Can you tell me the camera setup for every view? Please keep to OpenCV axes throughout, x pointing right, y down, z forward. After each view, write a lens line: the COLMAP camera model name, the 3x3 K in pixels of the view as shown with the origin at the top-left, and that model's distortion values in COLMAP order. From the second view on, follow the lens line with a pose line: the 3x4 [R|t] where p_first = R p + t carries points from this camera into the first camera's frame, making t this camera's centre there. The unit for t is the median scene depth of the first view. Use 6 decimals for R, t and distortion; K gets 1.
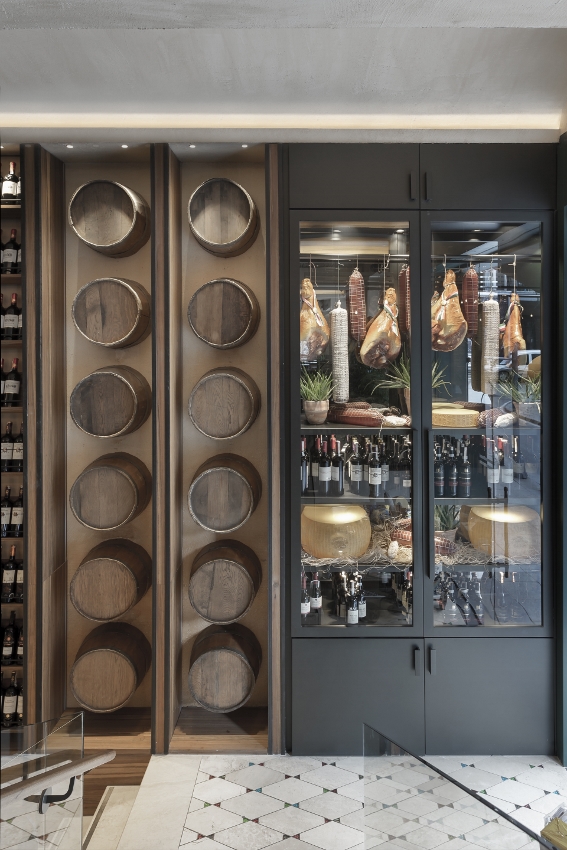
lens RADIAL K [[851.7, 0, 283.5], [0, 851.7, 425.0], [0, 0, 1]] dist [-0.002896, 0.008735]
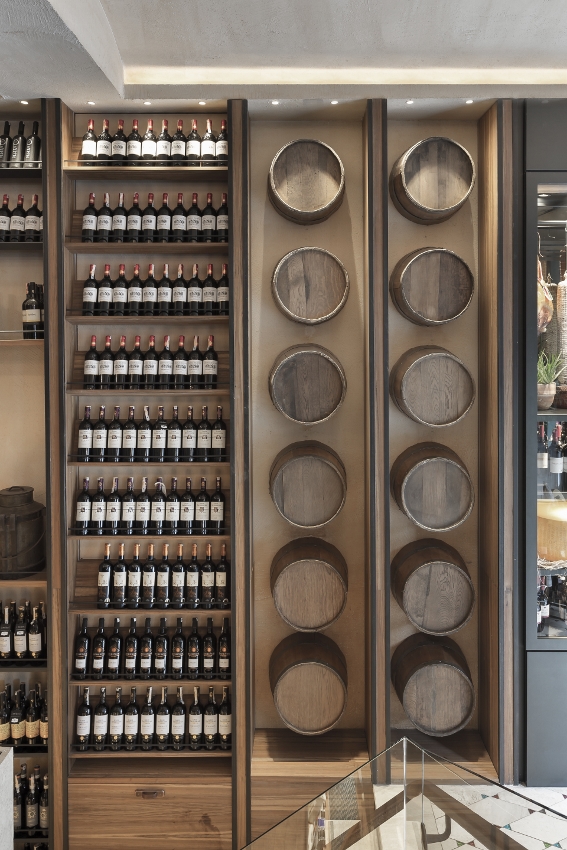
lens RADIAL K [[942.8, 0, 283.4], [0, 942.8, 379.4], [0, 0, 1]] dist [0.013811, 0.005047]
pose [[0.999894, 0.003132, -0.014234, -0.222903], [-0.003596, 0.999458, -0.032721, 0.000501], [0.014124, 0.032769, 0.999363, 0.005231]]
